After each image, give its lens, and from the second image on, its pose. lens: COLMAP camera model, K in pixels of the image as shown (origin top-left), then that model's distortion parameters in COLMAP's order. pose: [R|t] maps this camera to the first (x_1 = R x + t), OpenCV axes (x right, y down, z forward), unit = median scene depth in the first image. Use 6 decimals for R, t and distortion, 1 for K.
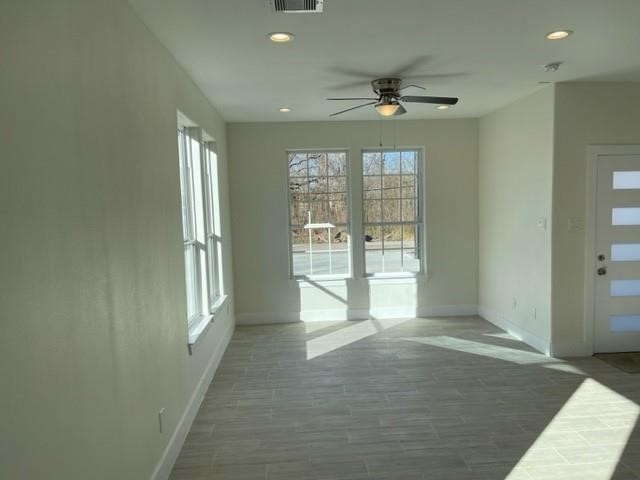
lens RADIAL K [[491.1, 0, 317.0], [0, 491.1, 242.8], [0, 0, 1]] dist [0.052025, -0.059443]
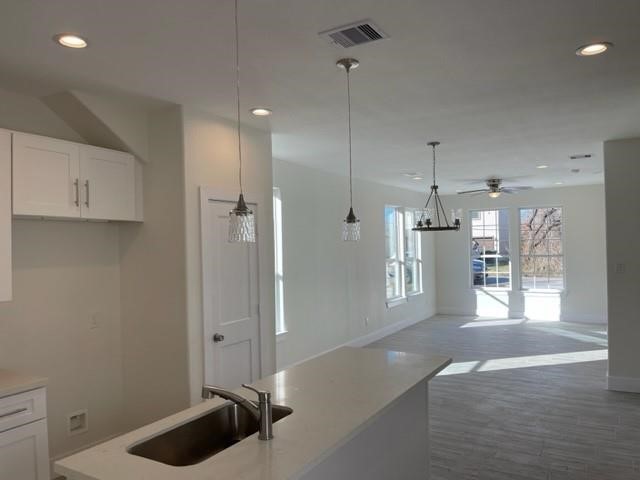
lens RADIAL K [[491.1, 0, 326.1], [0, 491.1, 241.2], [0, 0, 1]] dist [0.052025, -0.059443]
pose [[0.840940, 0.006431, -0.541090, 0.458643], [-0.045479, 0.997232, -0.058829, 0.038223], [0.539213, 0.074079, 0.838905, -0.687869]]
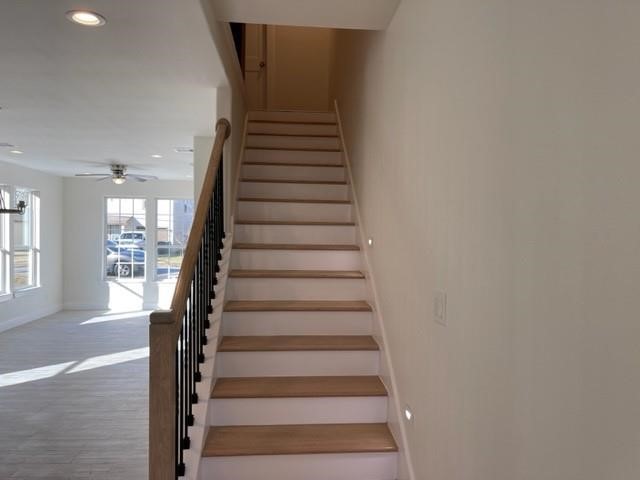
lens RADIAL K [[491.1, 0, 326.0], [0, 491.1, 241.1], [0, 0, 1]] dist [0.052025, -0.059443]
pose [[0.998412, 0.039986, 0.039677, 0.608270], [-0.037296, 0.997099, -0.066354, 0.030408], [-0.042215, 0.064769, 0.997007, -0.598640]]
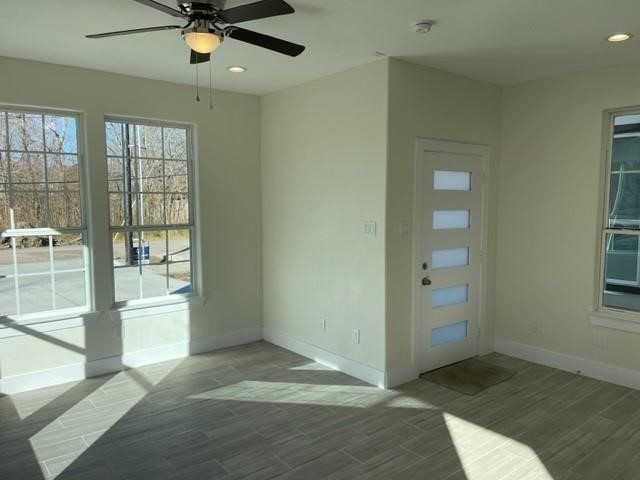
lens RADIAL K [[491.1, 0, 323.9], [0, 491.1, 238.8], [0, 0, 1]] dist [0.052025, -0.059443]
pose [[0.804037, -0.022370, 0.594158, -0.076788], [0.026605, 0.999645, 0.001633, -0.020039], [-0.593984, 0.014495, 0.804346, 0.318107]]
